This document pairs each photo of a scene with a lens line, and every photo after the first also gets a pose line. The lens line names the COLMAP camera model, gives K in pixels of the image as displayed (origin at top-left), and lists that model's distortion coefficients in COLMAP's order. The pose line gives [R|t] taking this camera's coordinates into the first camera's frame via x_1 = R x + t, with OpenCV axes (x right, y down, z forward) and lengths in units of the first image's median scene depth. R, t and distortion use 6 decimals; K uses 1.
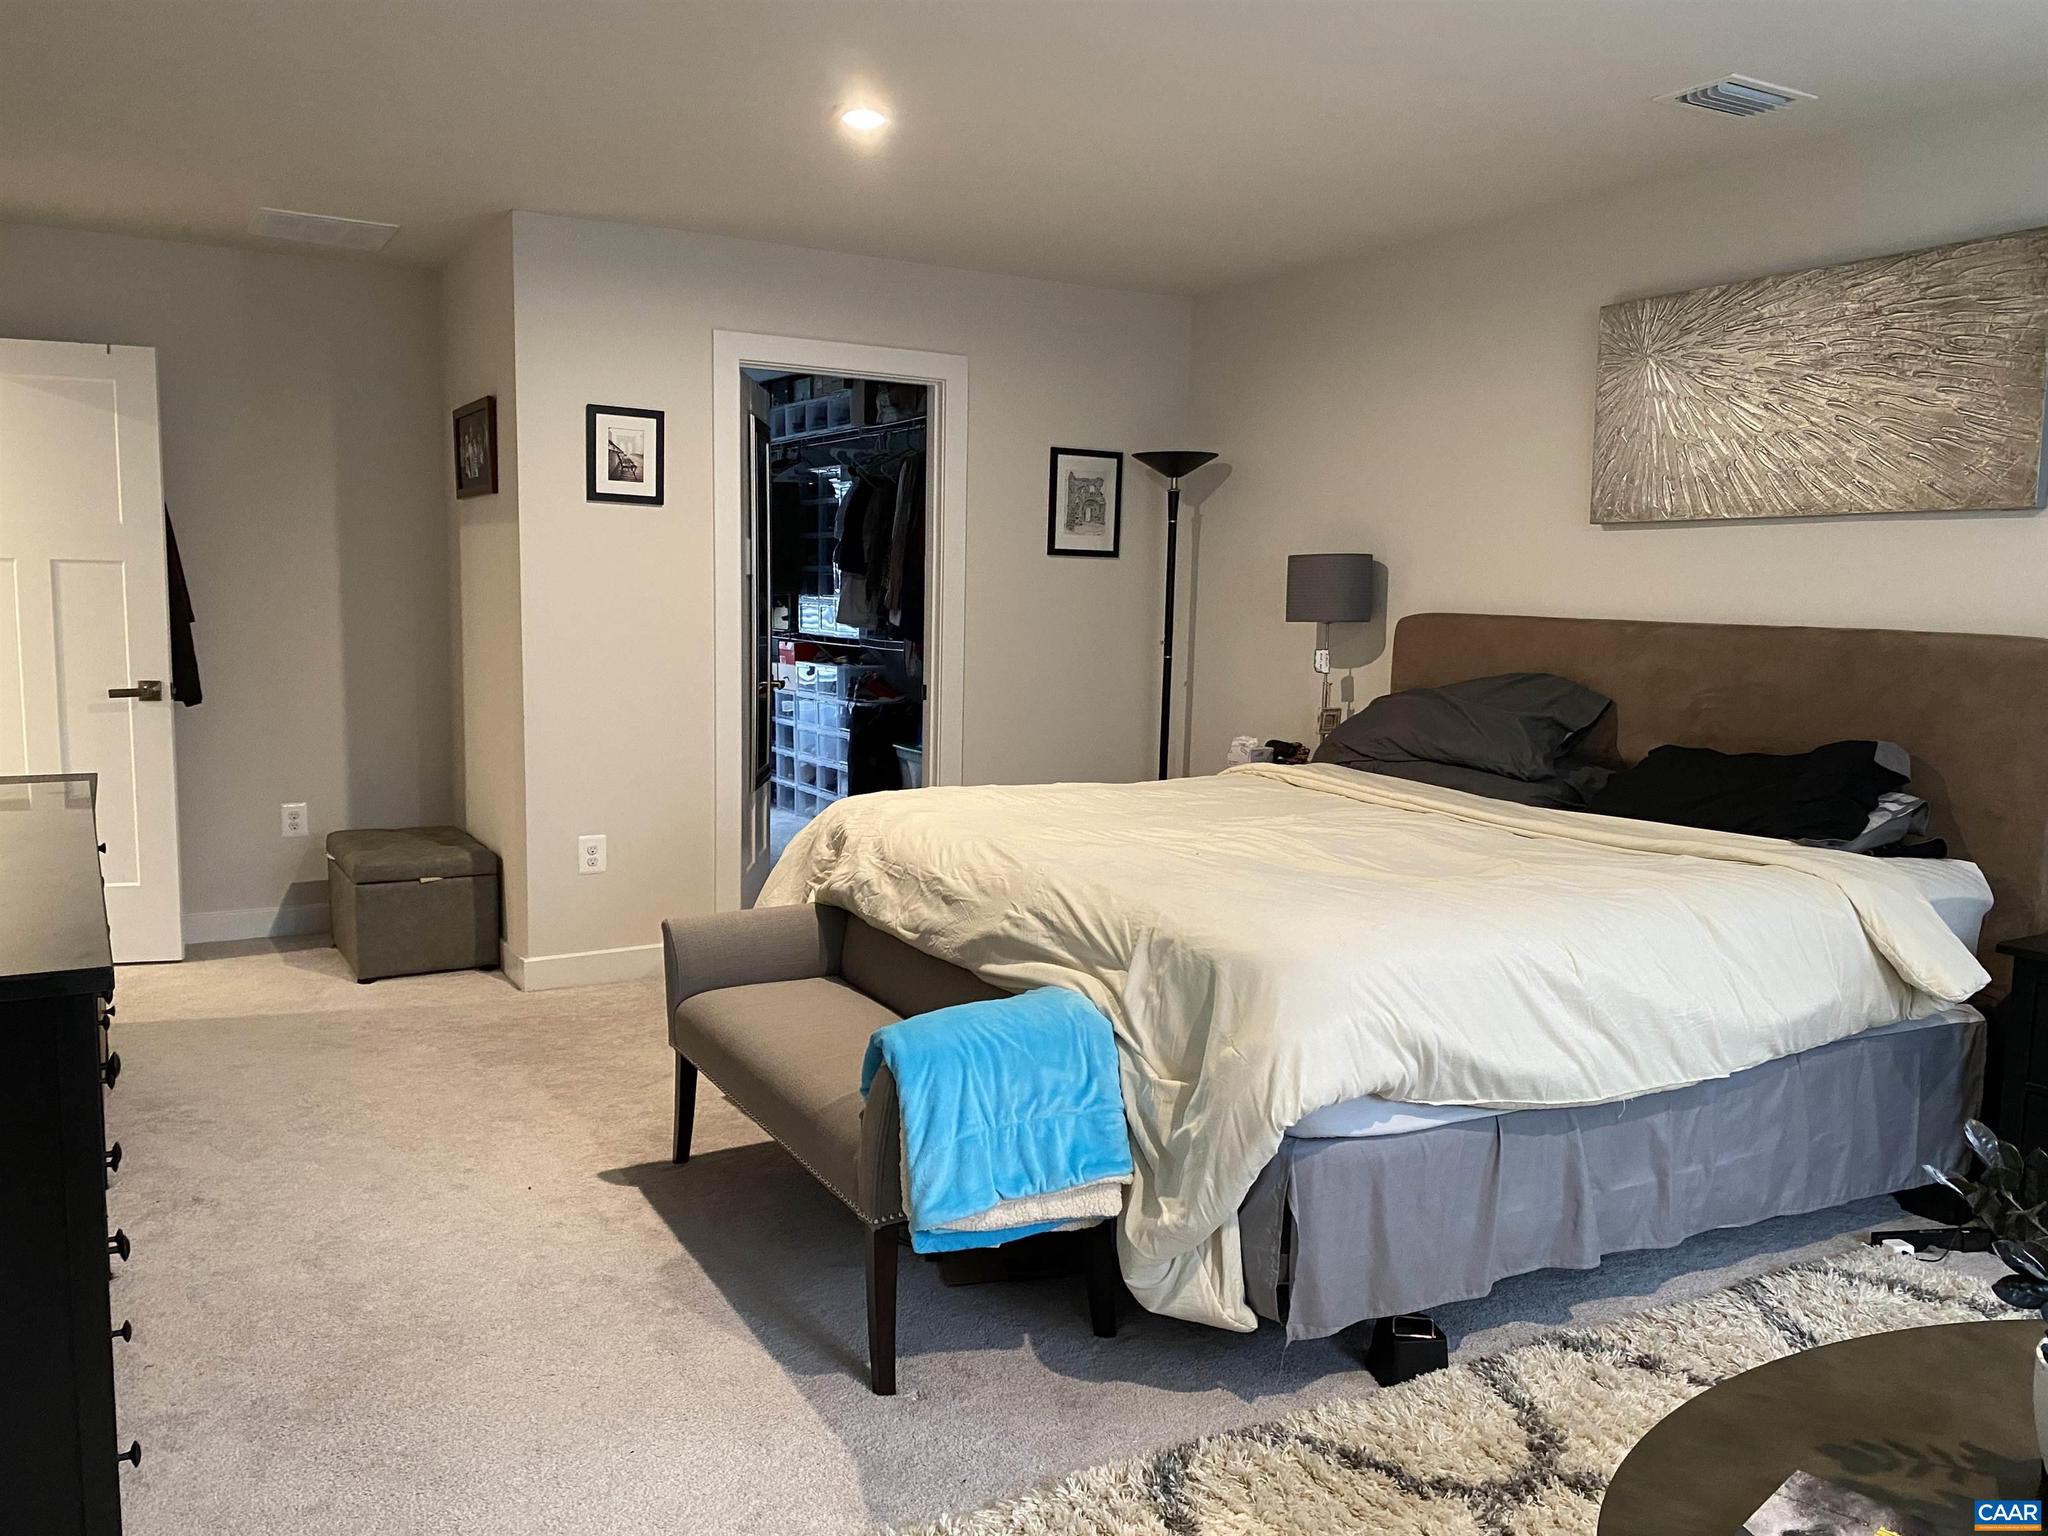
lens RADIAL K [[1555.2, 0, 1024.0], [0, 1555.2, 768.0], [0, 0, 1]] dist [0.014991, -0.013944]
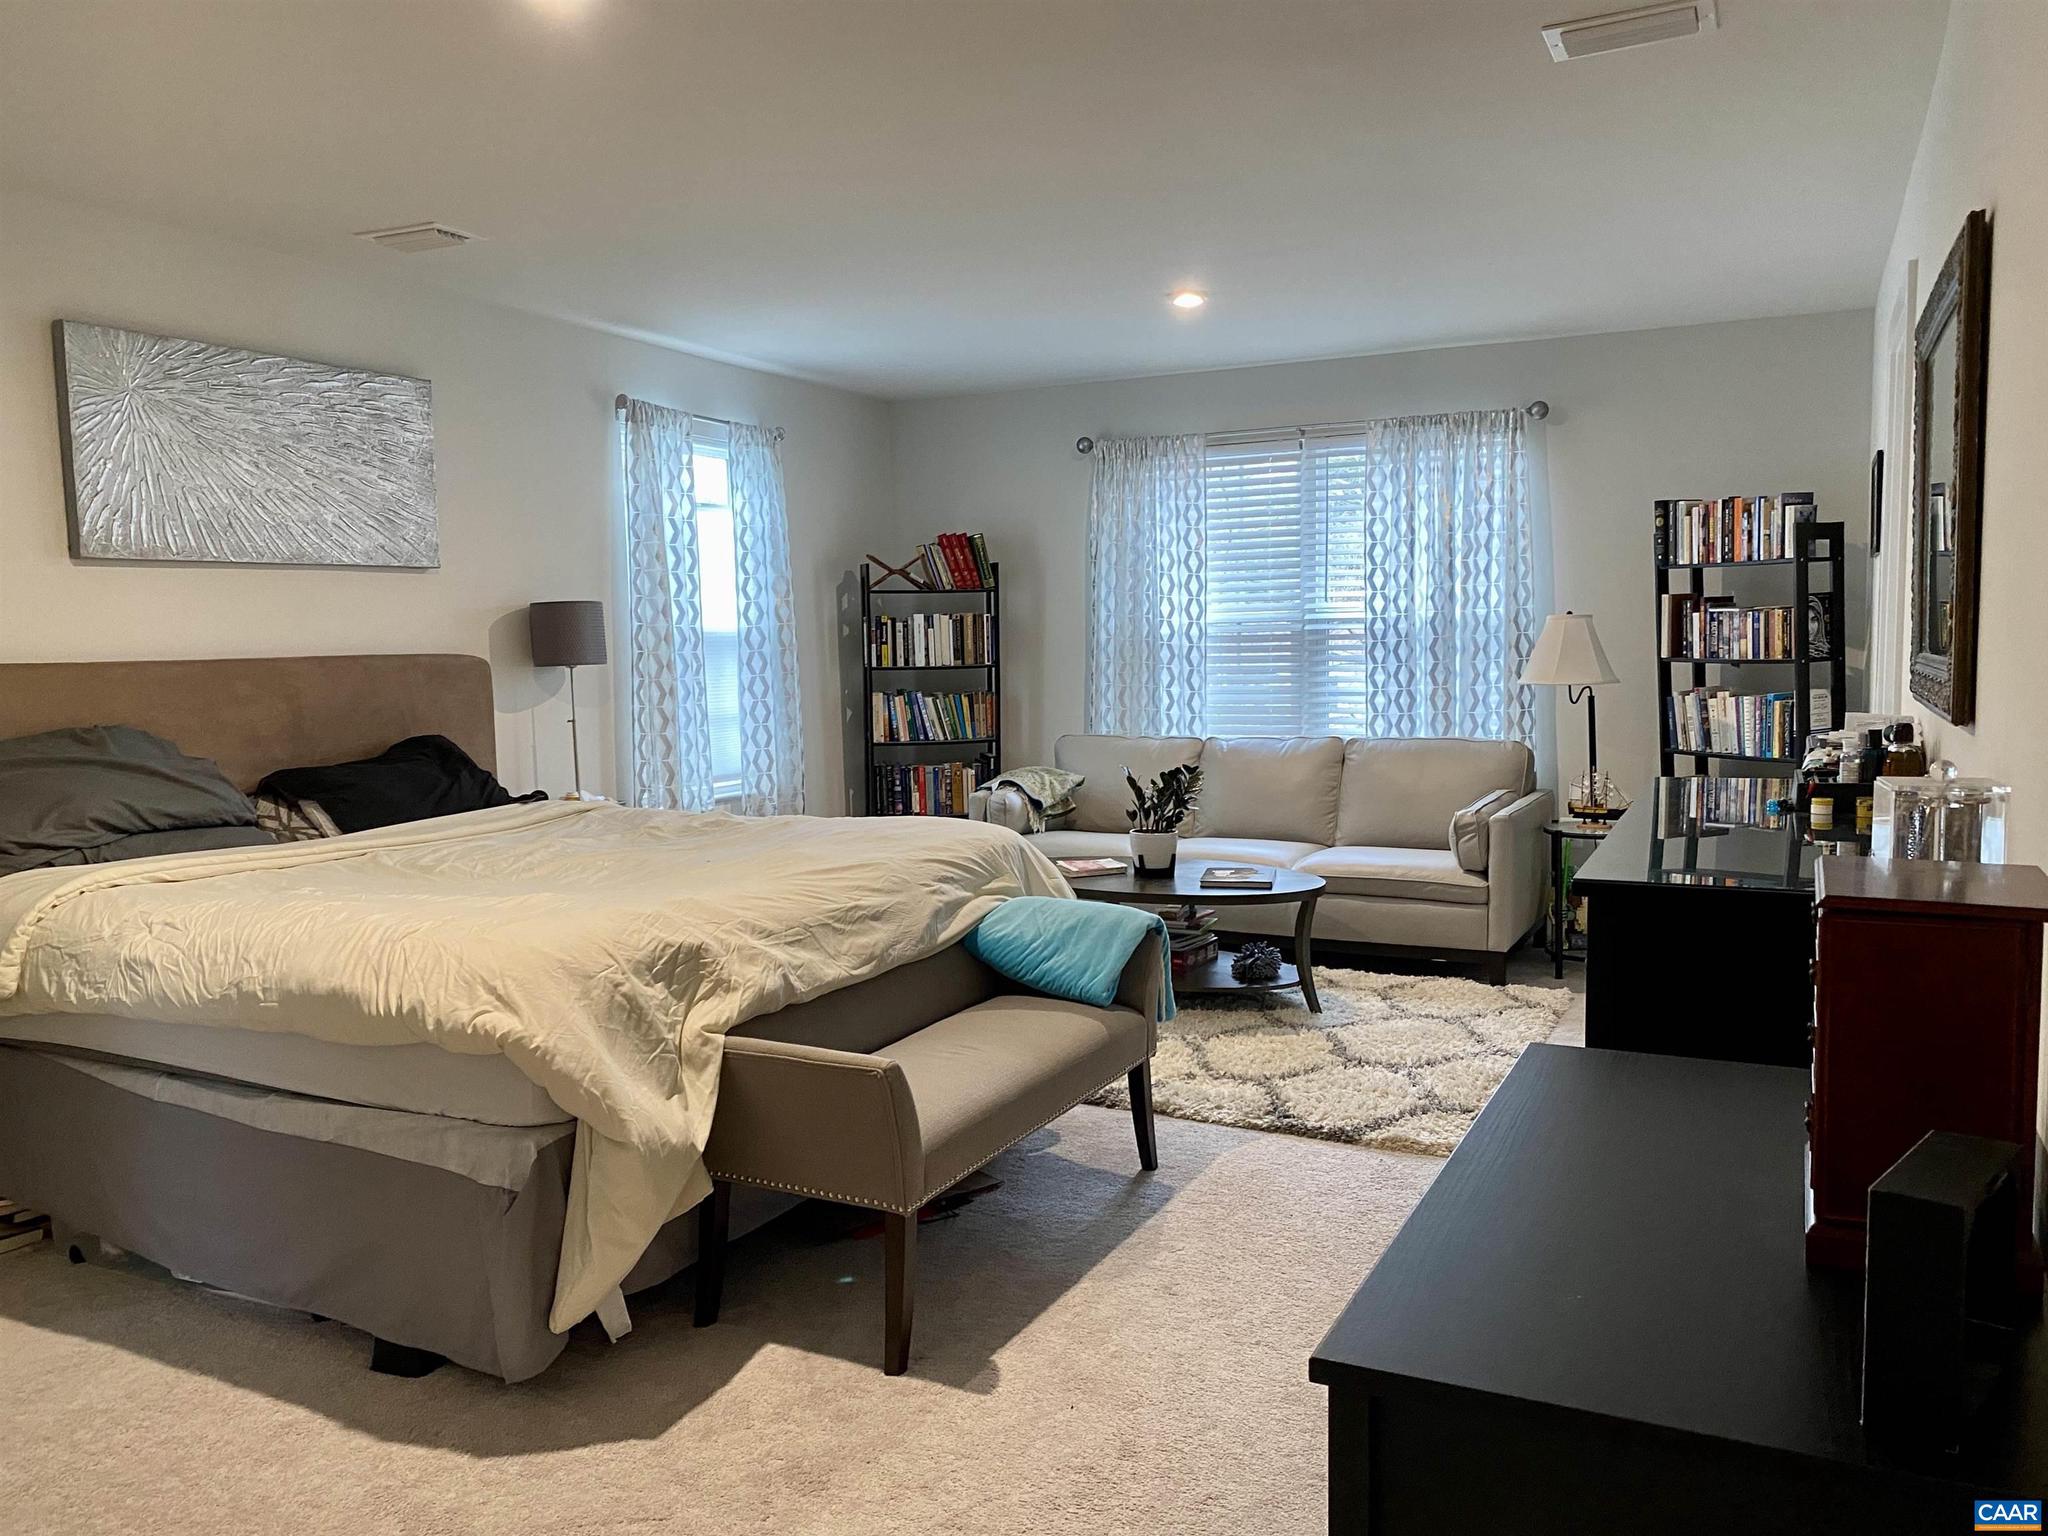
lens RADIAL K [[1555.2, 0, 1024.0], [0, 1555.2, 768.0], [0, 0, 1]] dist [0.014991, -0.013944]
pose [[-0.550239, -0.082676, 0.830904, -0.820647], [0.106587, 0.979992, 0.168095, -0.153097], [-0.828176, 0.181056, -0.530417, 1.224897]]
